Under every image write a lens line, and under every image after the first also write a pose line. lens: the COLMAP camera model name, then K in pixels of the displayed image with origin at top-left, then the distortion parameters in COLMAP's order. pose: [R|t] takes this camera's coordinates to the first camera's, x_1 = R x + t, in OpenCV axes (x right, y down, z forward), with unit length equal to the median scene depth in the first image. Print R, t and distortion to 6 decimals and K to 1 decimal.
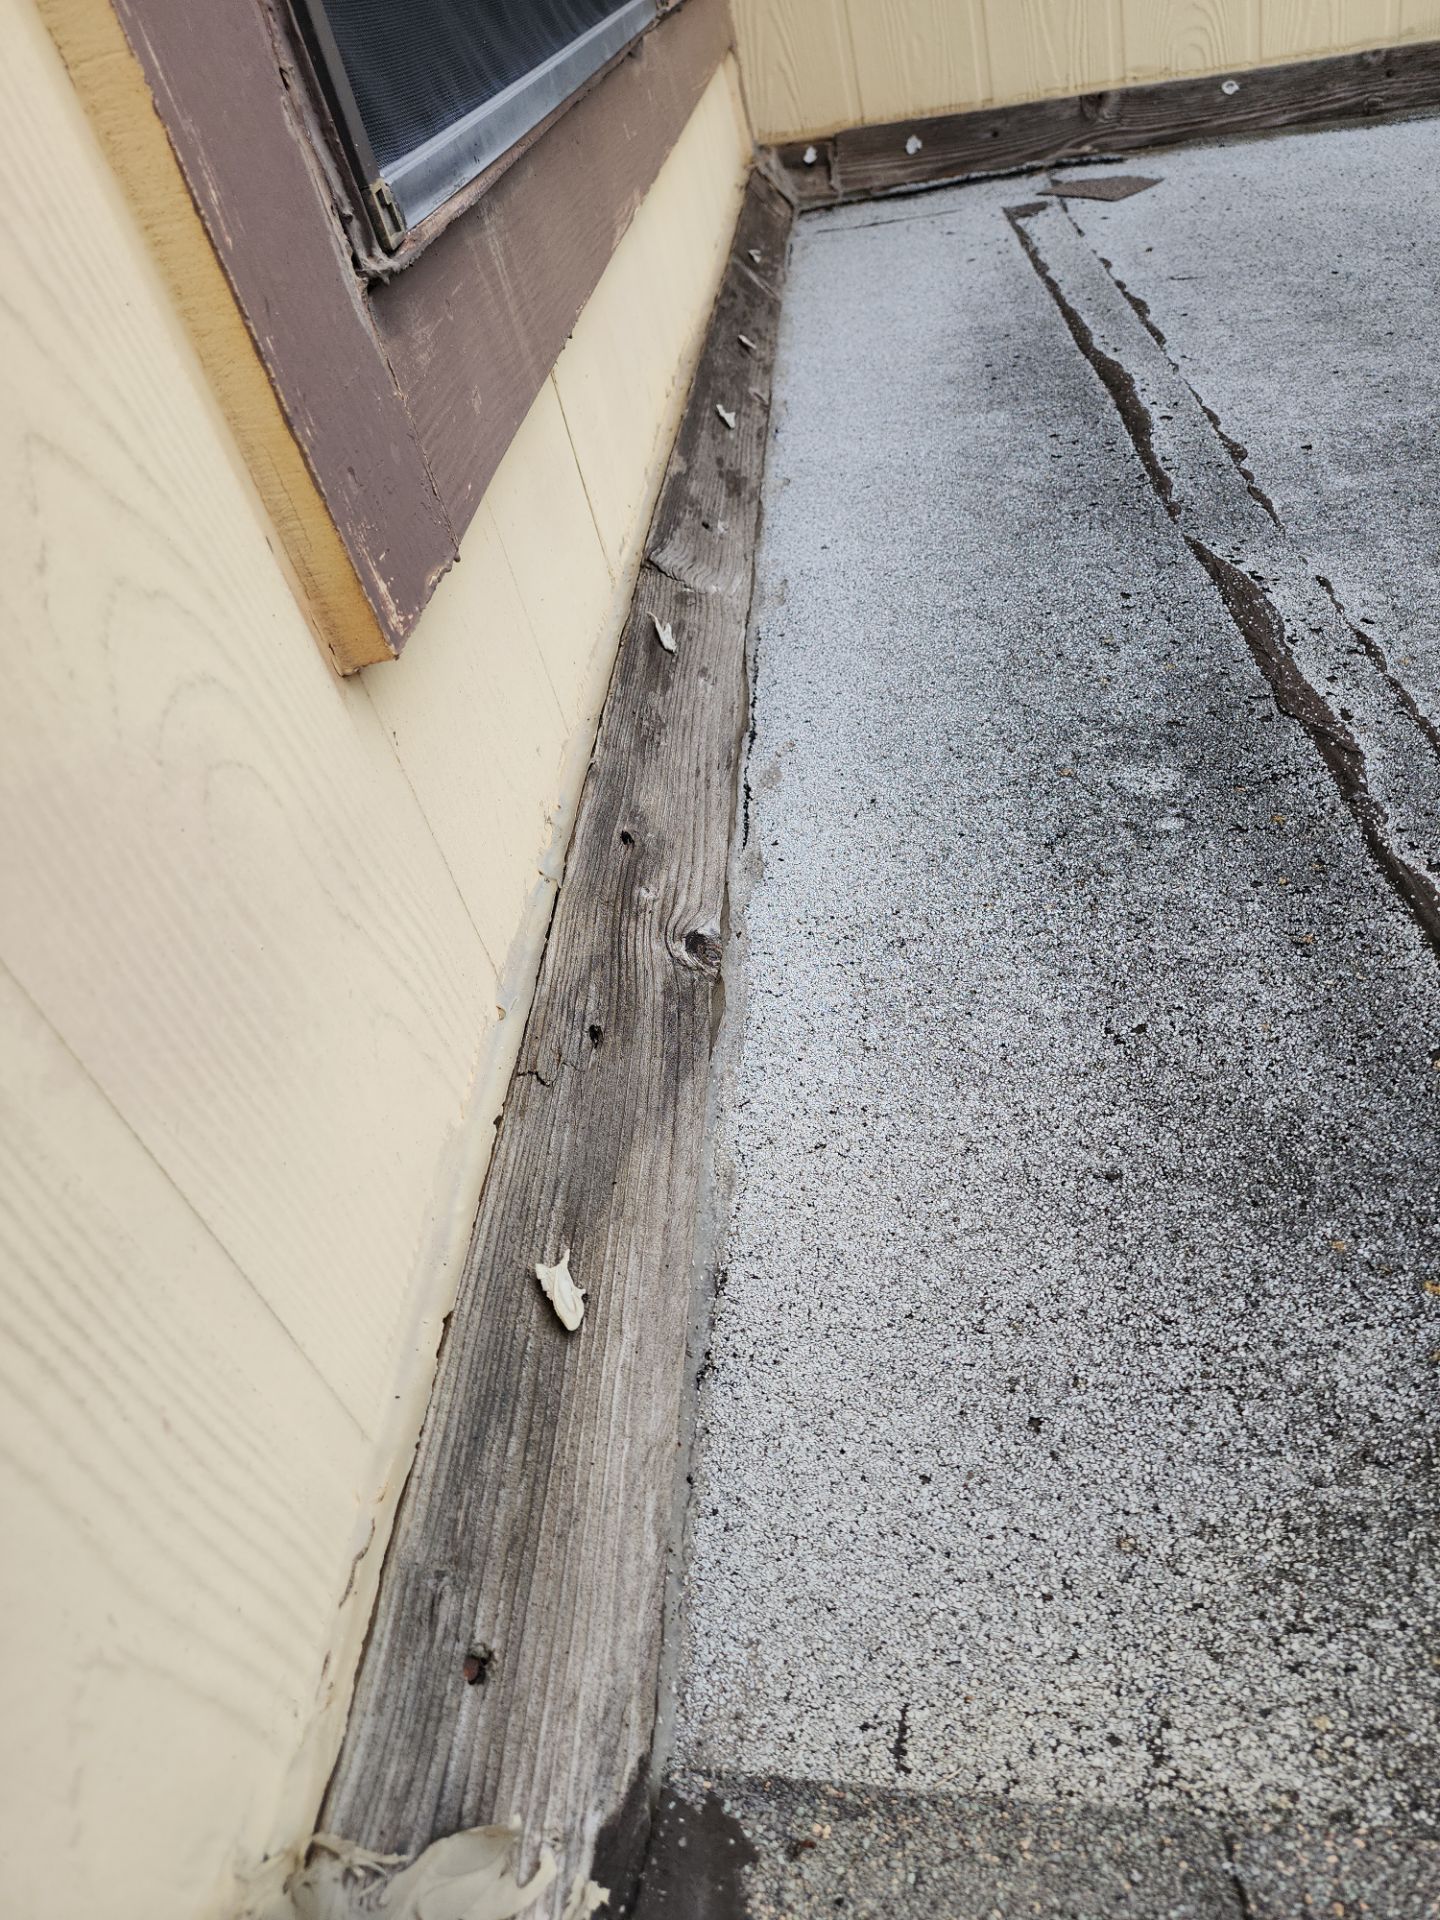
lens RADIAL K [[1279.6, 0, 748.3], [0, 1279.6, 948.8], [0, 0, 1]] dist [0.082660, -0.062741]
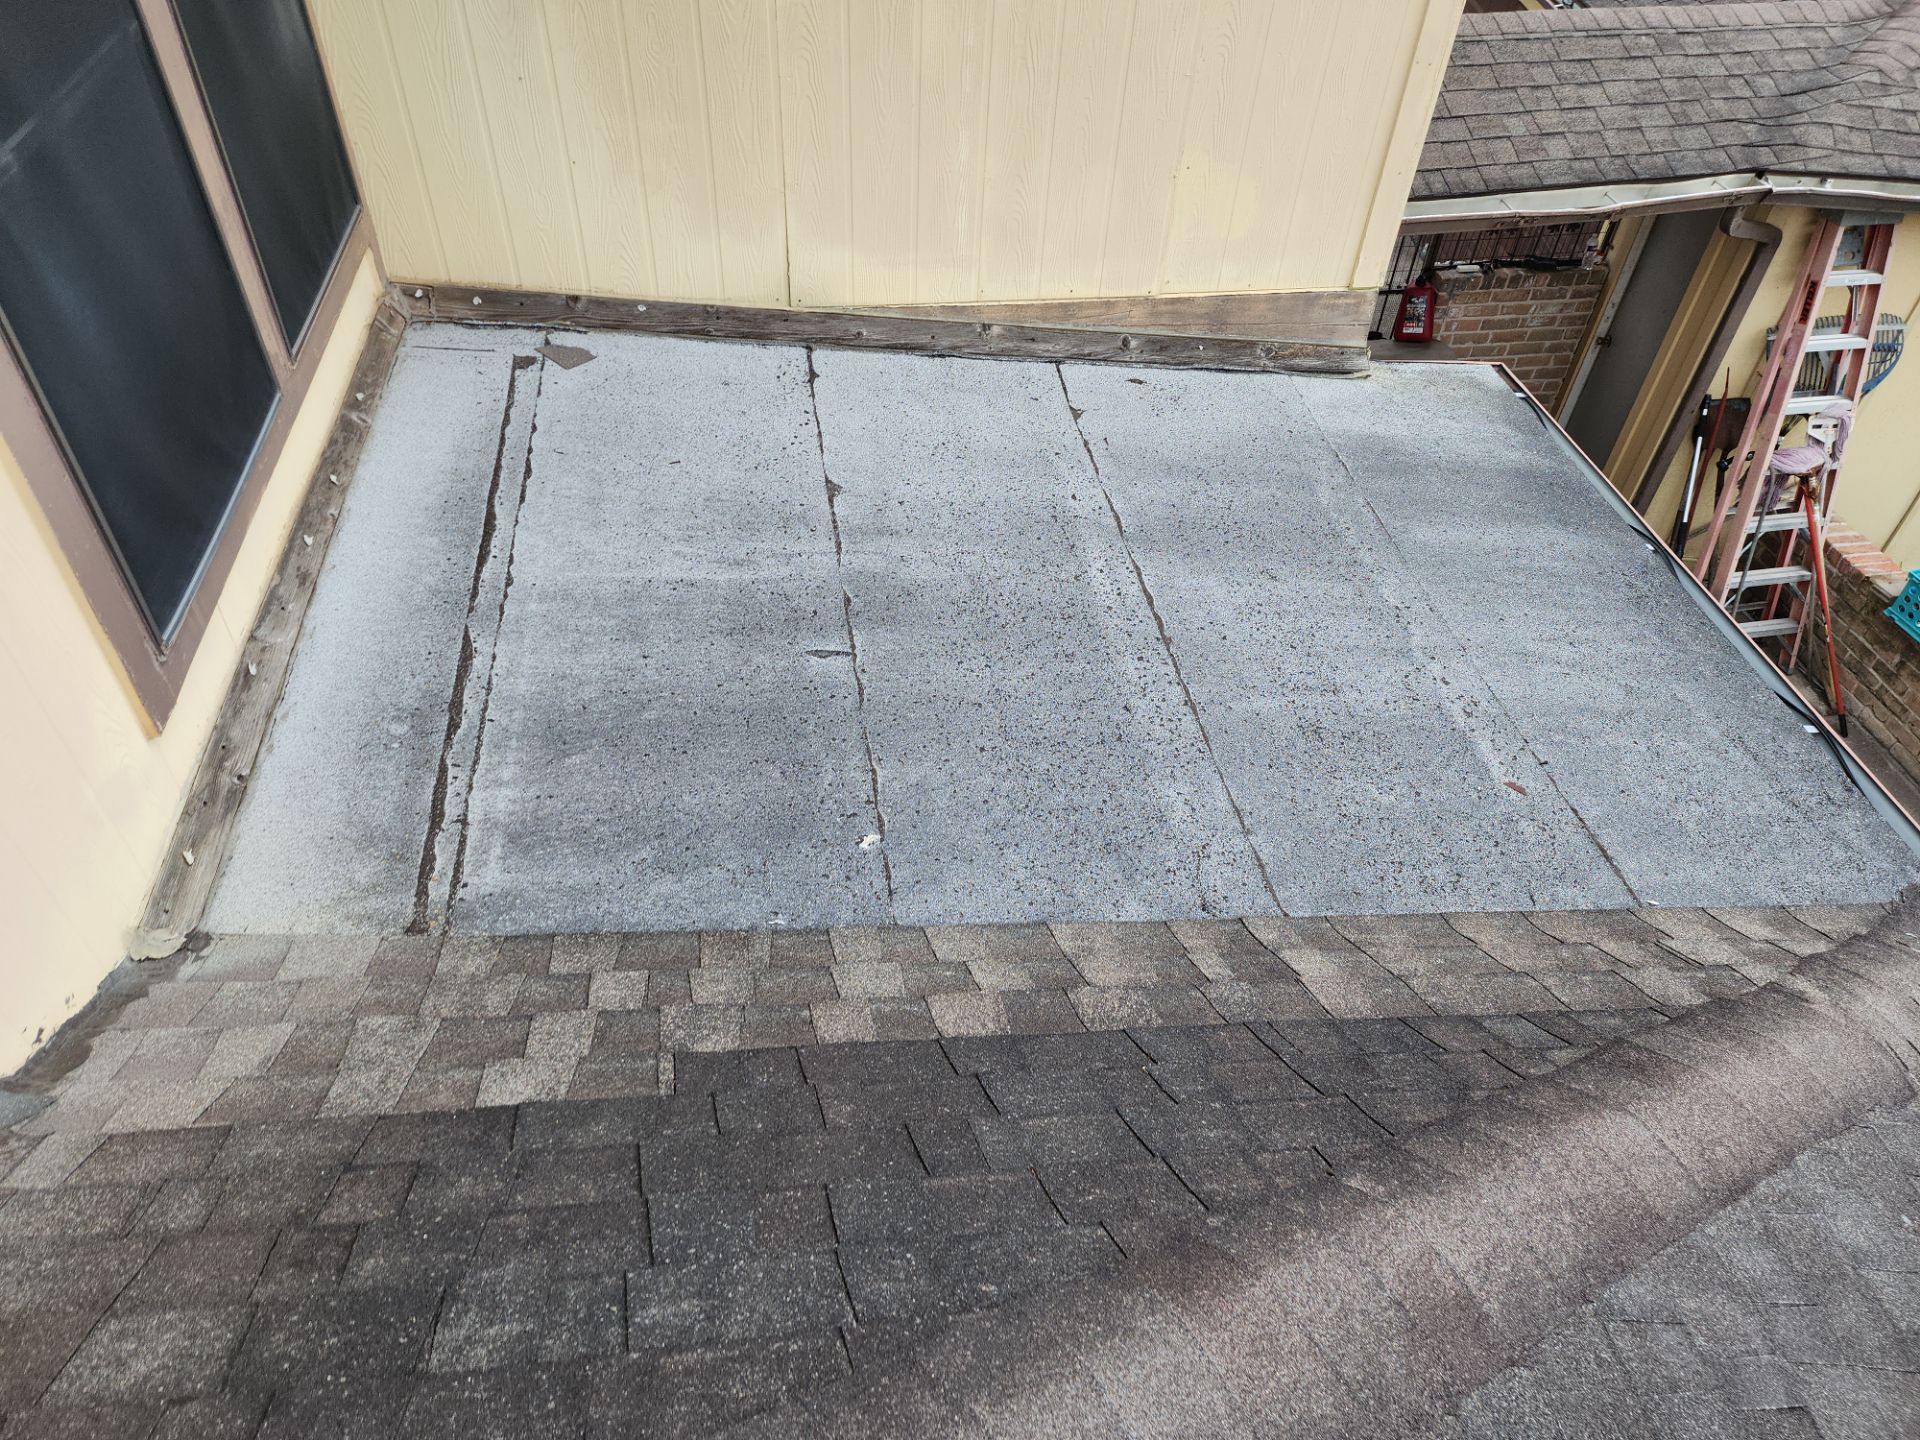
lens RADIAL K [[1279.6, 0, 949.3], [0, 1279.6, 689.8], [0, 0, 1]] dist [0.082660, -0.062741]
pose [[0.948776, 0.070934, 0.307883, 0.620435], [-0.090748, 0.994592, 0.050505, -0.539428], [-0.302636, -0.075858, 0.950083, -2.772400]]
